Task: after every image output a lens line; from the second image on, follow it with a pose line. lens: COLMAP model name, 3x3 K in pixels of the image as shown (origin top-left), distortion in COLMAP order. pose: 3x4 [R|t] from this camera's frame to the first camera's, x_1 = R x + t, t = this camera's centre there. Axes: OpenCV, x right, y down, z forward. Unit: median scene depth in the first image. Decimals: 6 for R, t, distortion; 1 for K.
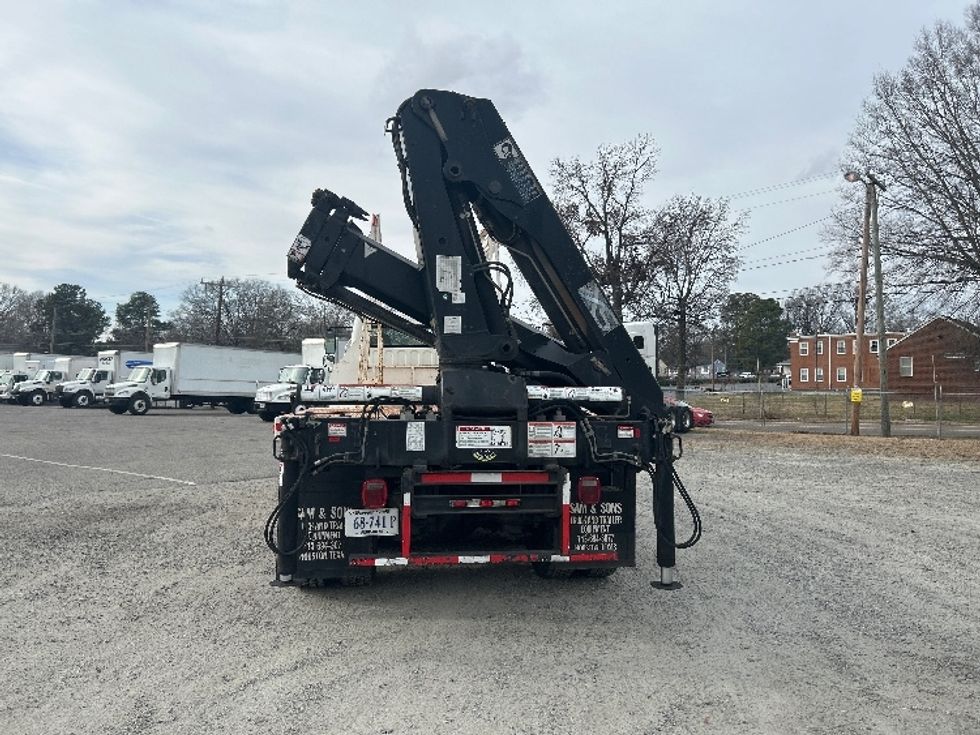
lens RADIAL K [[733.7, 0, 498.2], [0, 733.7, 373.3], [0, 0, 1]] dist [0.053438, -0.065153]
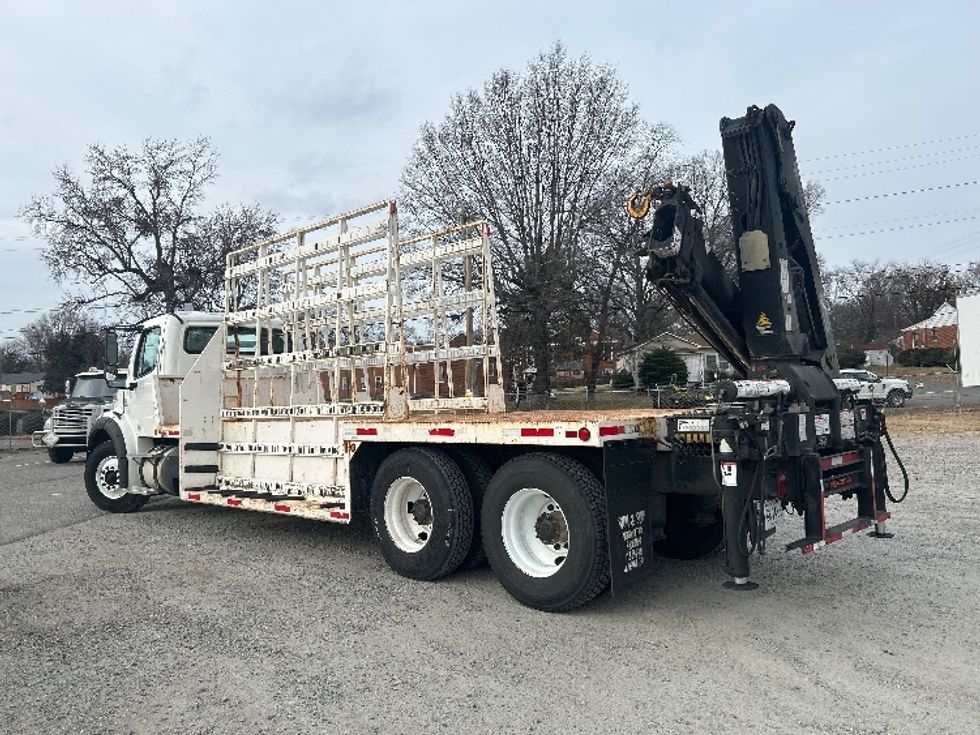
lens RADIAL K [[733.7, 0, 488.2], [0, 733.7, 360.8], [0, 0, 1]] dist [0.053438, -0.065153]
pose [[0.786973, -0.007339, 0.616944, -0.104013], [0.029001, 0.999264, -0.025105, 0.000241], [-0.616306, 0.037649, 0.786607, 0.037357]]
